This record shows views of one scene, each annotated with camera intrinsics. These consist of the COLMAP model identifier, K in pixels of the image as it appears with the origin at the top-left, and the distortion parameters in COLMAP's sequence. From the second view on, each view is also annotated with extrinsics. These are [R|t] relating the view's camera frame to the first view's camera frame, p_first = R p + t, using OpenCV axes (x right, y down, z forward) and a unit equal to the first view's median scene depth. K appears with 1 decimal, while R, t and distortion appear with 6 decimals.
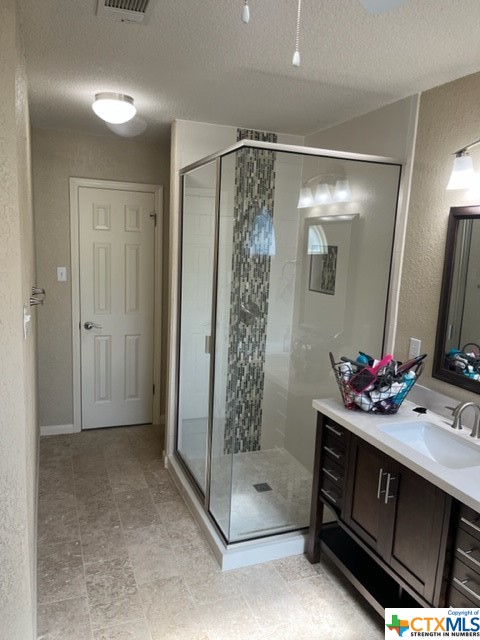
lens RADIAL K [[468.9, 0, 240.0], [0, 468.9, 320.0], [0, 0, 1]] dist [0.005979, -0.000723]
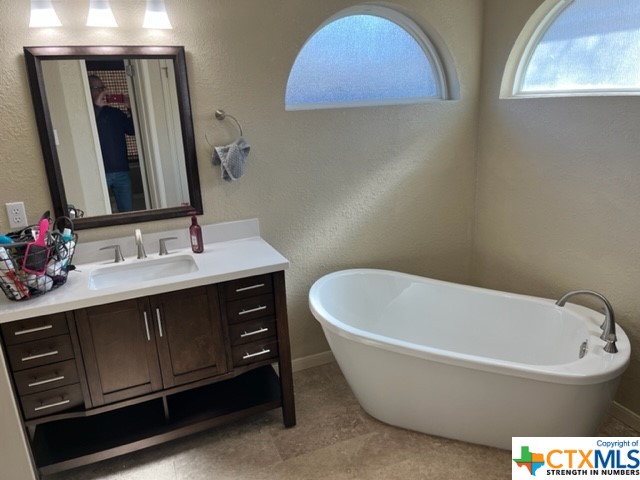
lens RADIAL K [[468.9, 0, 320.0], [0, 468.9, 240.0], [0, 0, 1]] dist [0.005979, -0.000723]
pose [[-0.030582, -0.323346, 0.945787, -0.541034], [0.202395, 0.924624, 0.322655, -0.069113], [-0.978826, 0.201290, 0.037167, 0.480618]]
